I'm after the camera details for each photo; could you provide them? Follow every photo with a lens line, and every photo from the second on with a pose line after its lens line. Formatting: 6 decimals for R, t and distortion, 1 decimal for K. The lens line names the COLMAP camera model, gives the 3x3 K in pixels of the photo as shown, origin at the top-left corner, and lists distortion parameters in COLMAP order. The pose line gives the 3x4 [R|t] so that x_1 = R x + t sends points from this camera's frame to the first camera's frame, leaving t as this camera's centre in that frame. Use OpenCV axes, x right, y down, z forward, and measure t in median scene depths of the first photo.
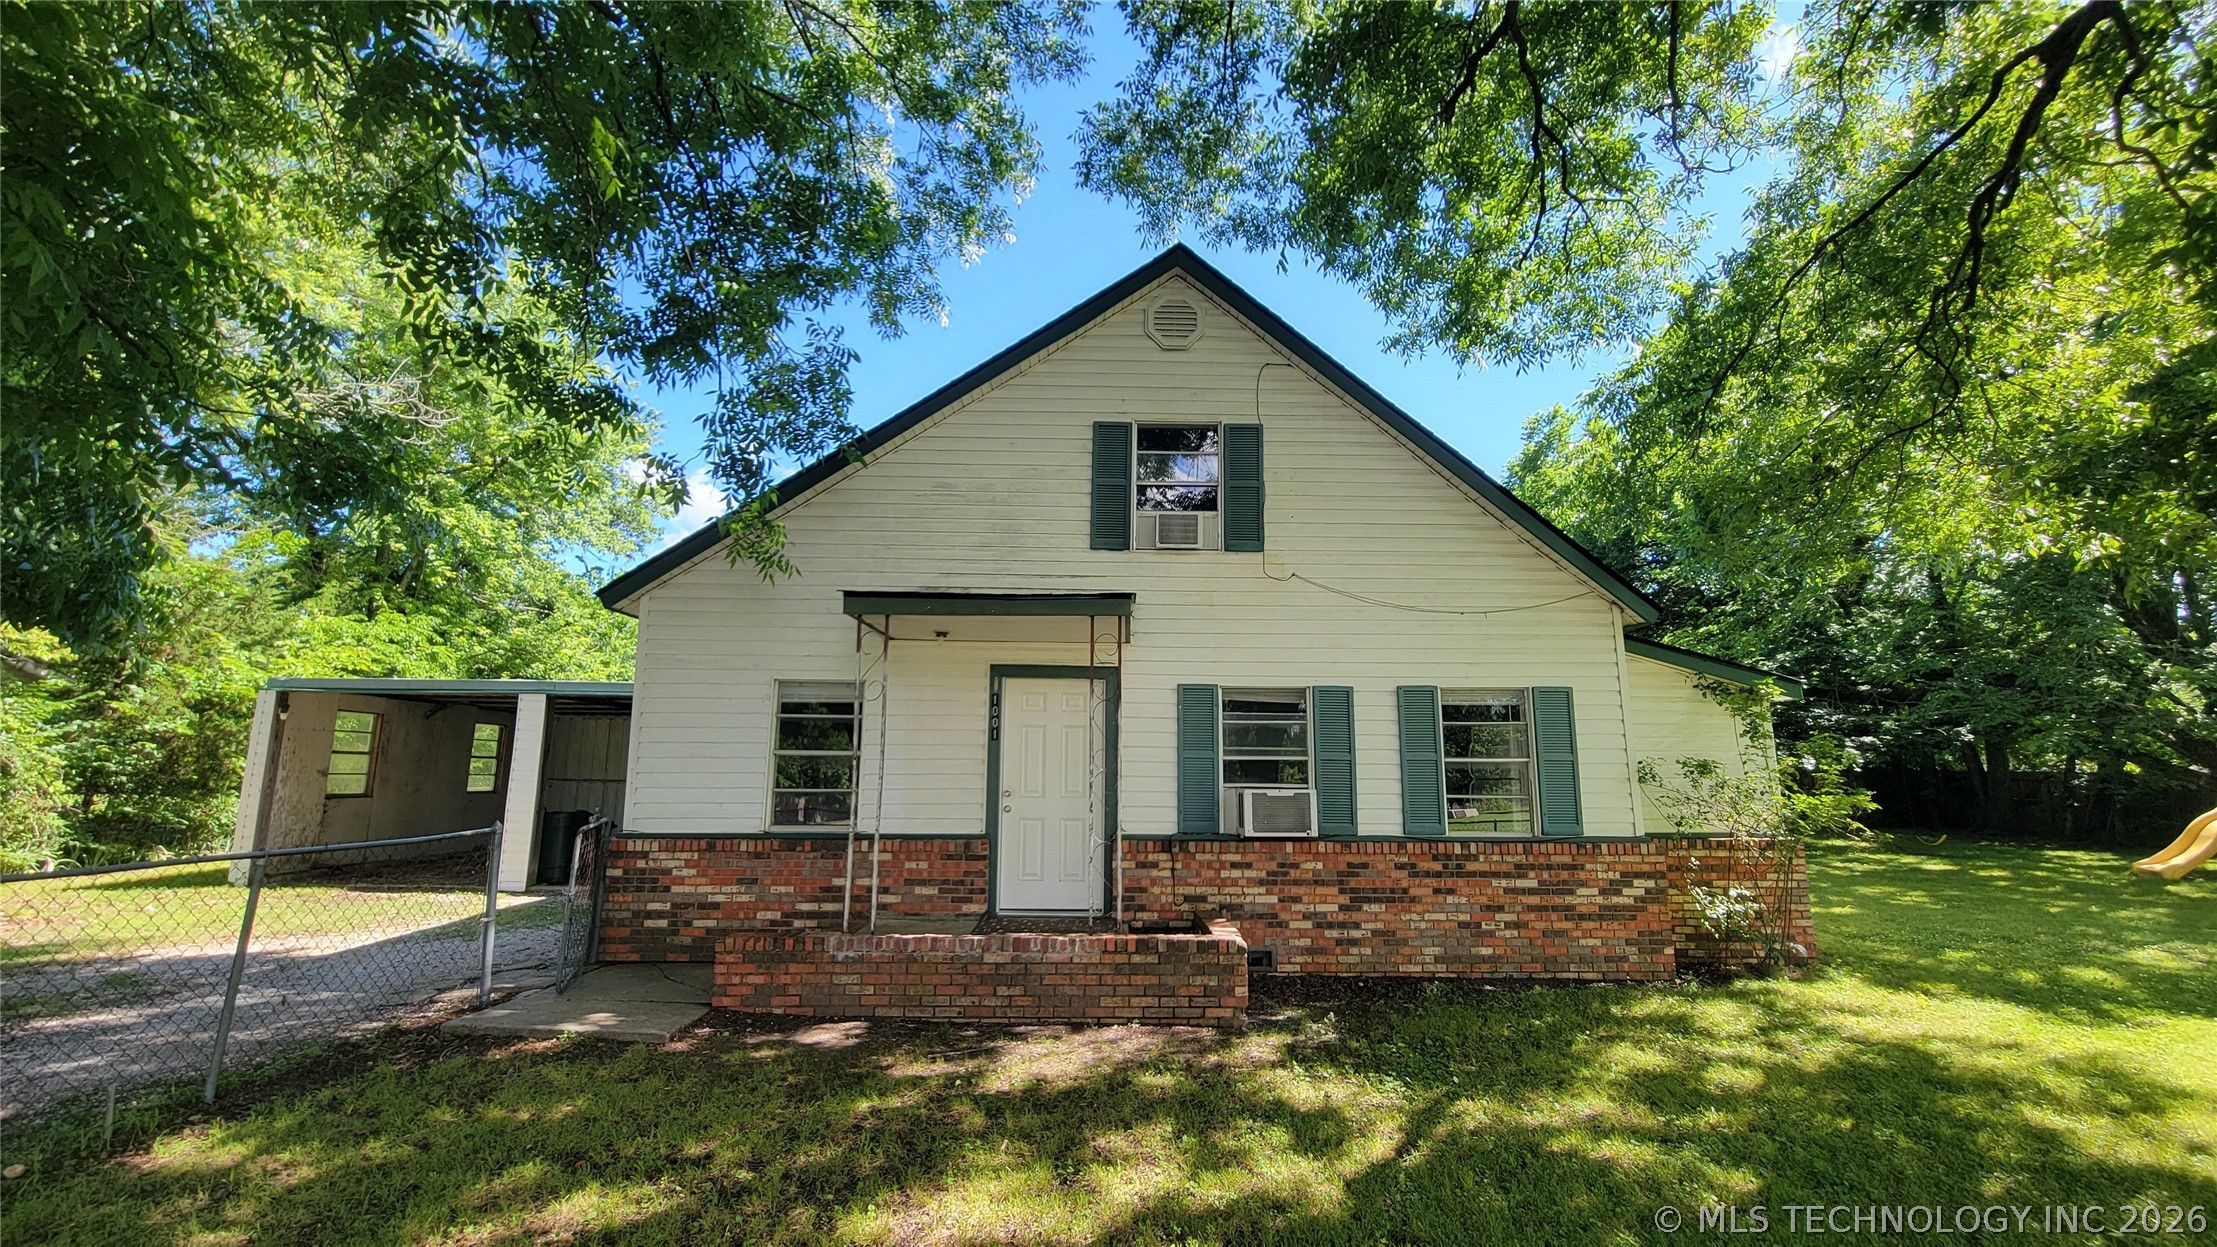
lens RADIAL K [[882.9, 0, 1100.8], [0, 882.9, 635.1], [0, 0, 1]] dist [0.000565, -0.000048]
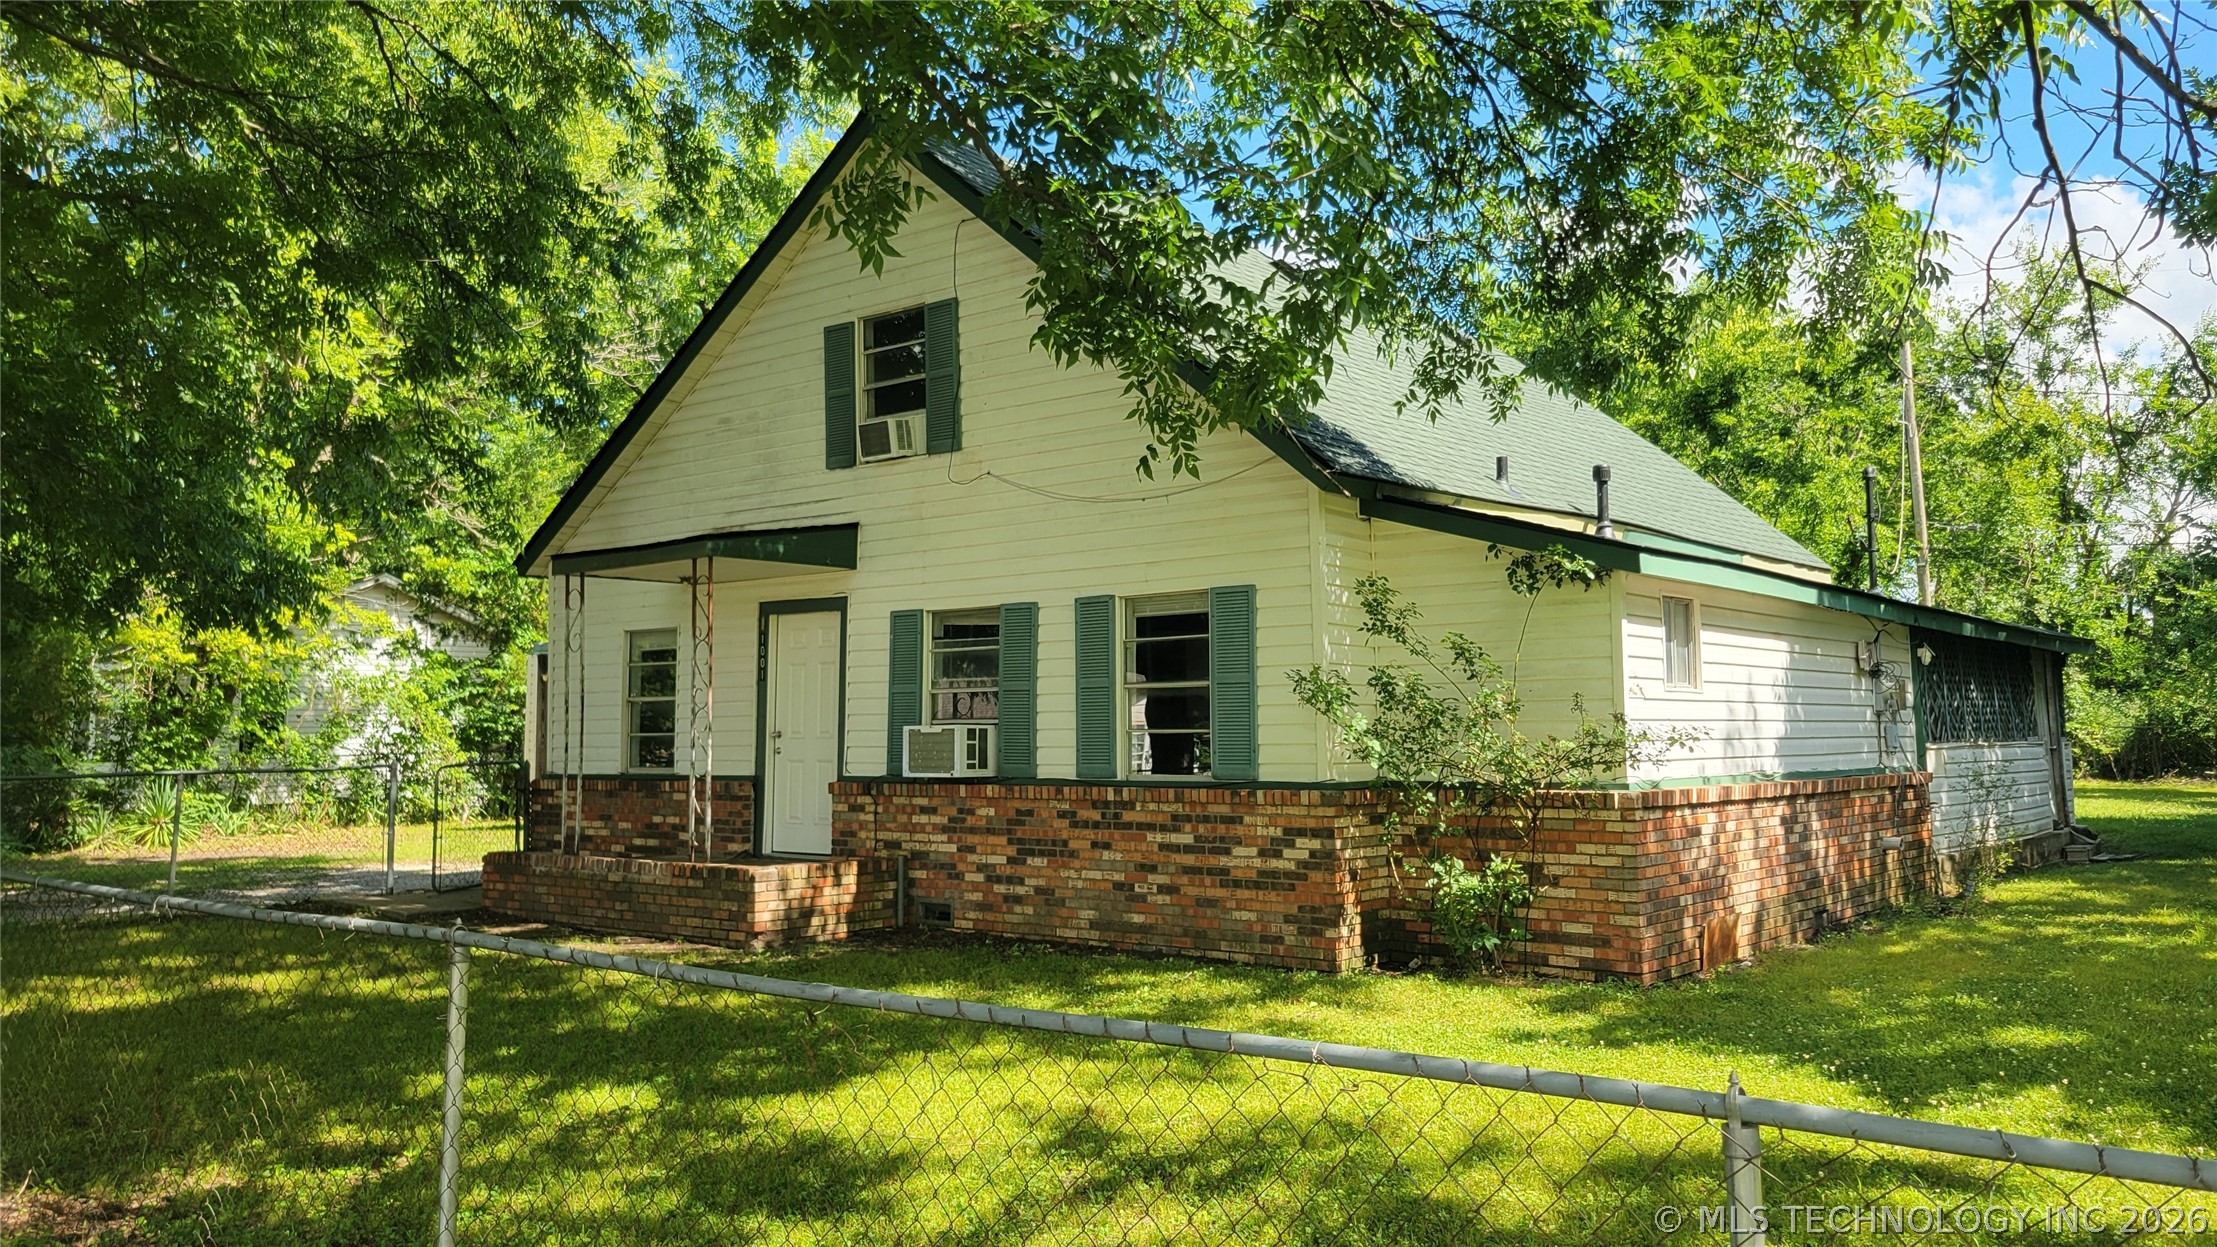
lens RADIAL K [[1674.7, 0, 1128.7], [0, 1674.7, 593.1], [0, 0, 1]] dist [0.079121, -0.063257]
pose [[0.767675, -0.065253, -0.637509, 1.417459], [0.114021, 0.992838, 0.035678, 0.003333], [0.630615, -0.100078, 0.769616, -0.165580]]
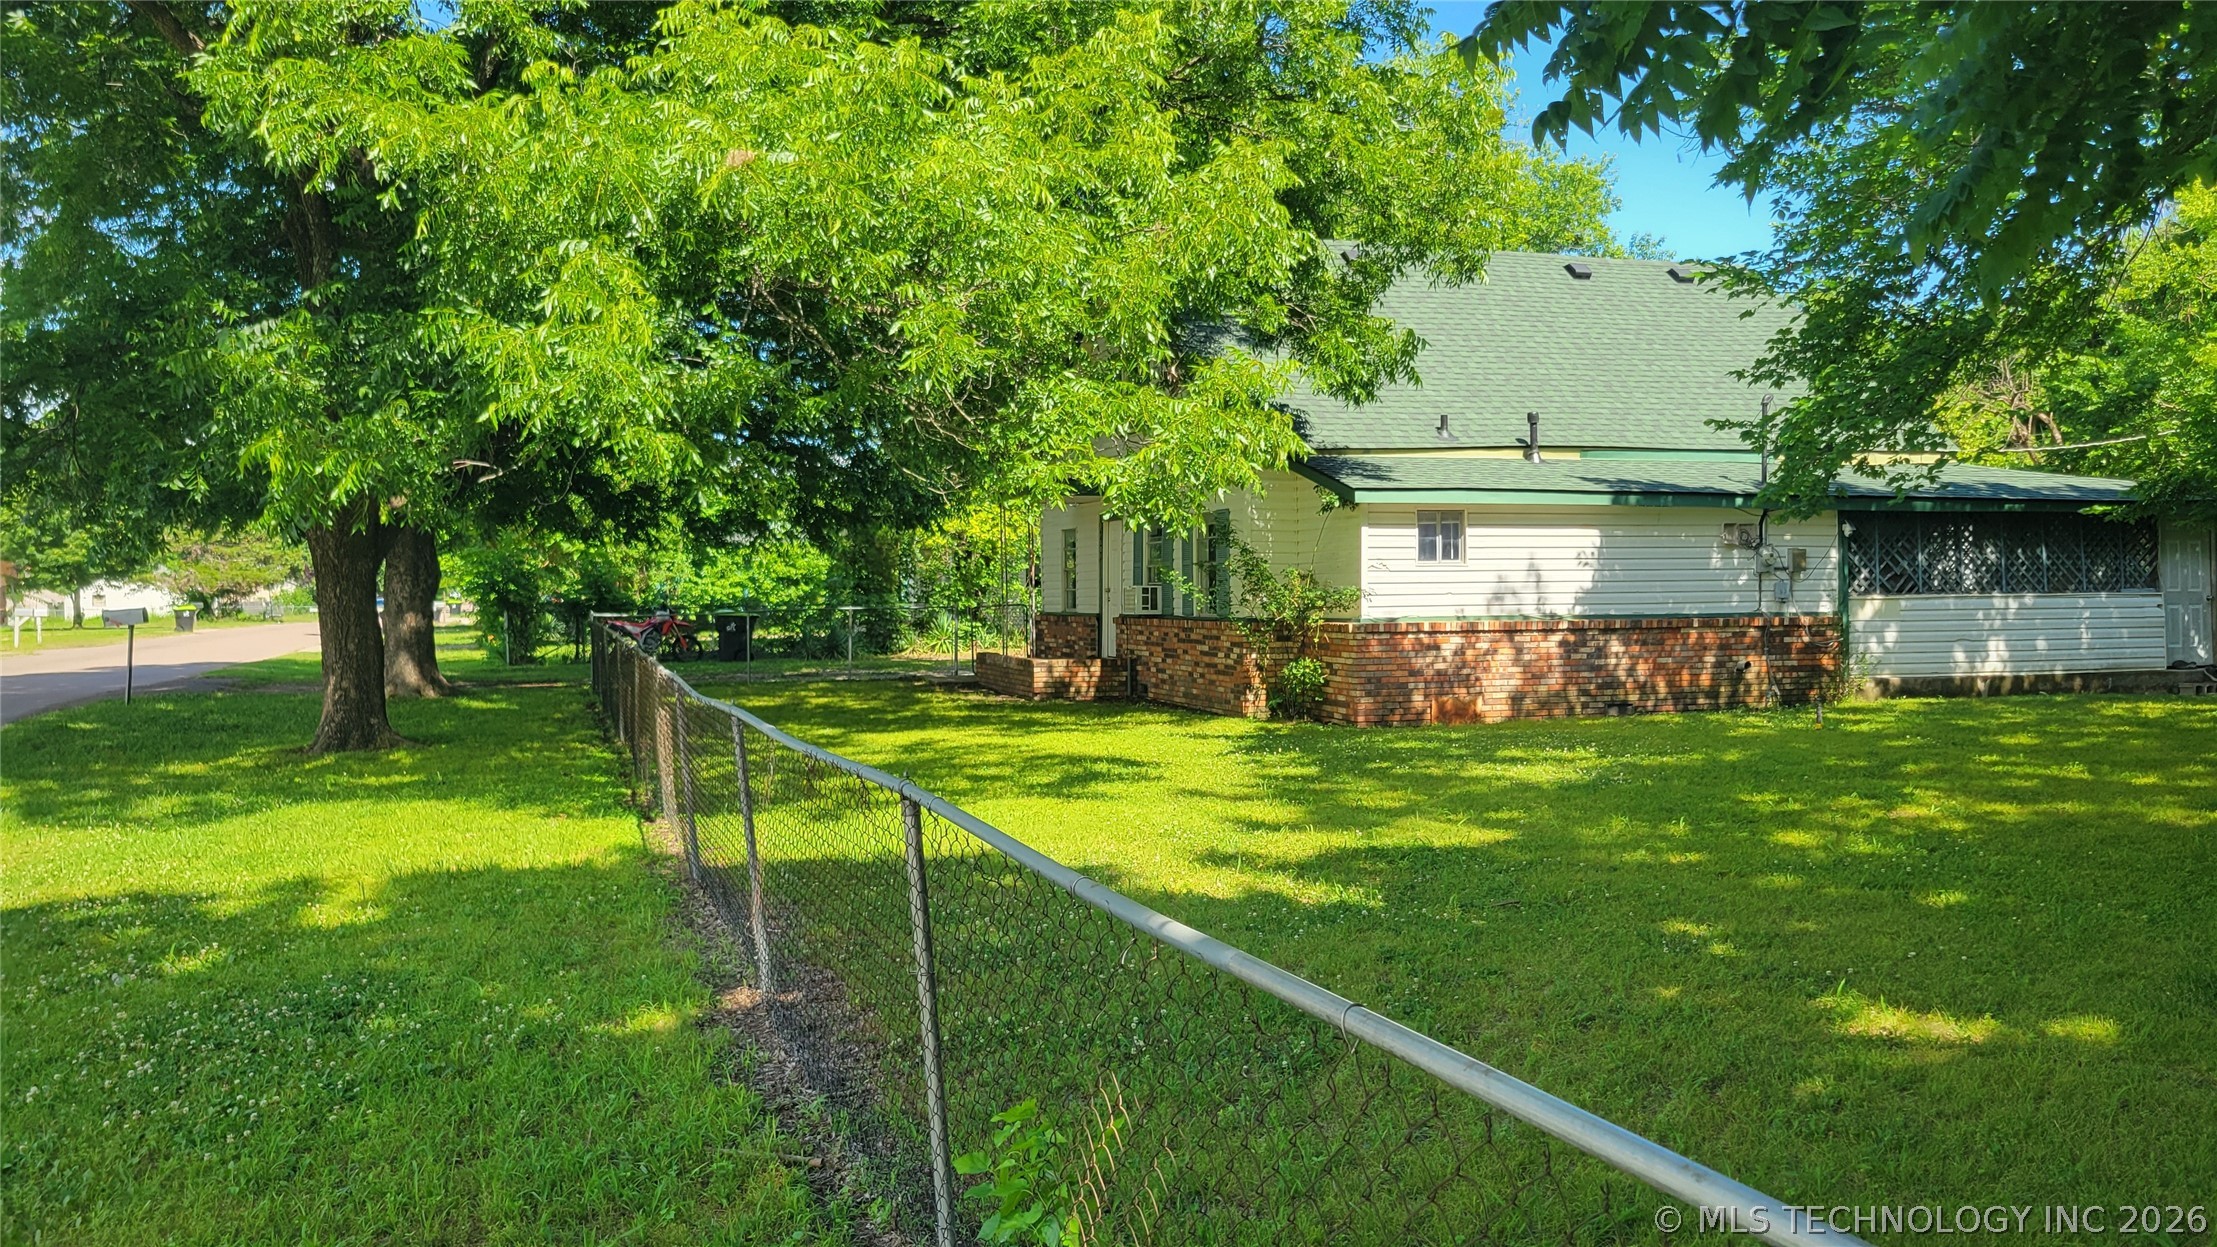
lens RADIAL K [[1674.7, 0, 1128.7], [0, 1674.7, 593.1], [0, 0, 1]] dist [0.079121, -0.063257]
pose [[0.303725, -0.007441, -0.952731, 3.060939], [0.162334, 0.985752, 0.044053, 0.051273], [0.938828, -0.168041, 0.300605, 0.072684]]
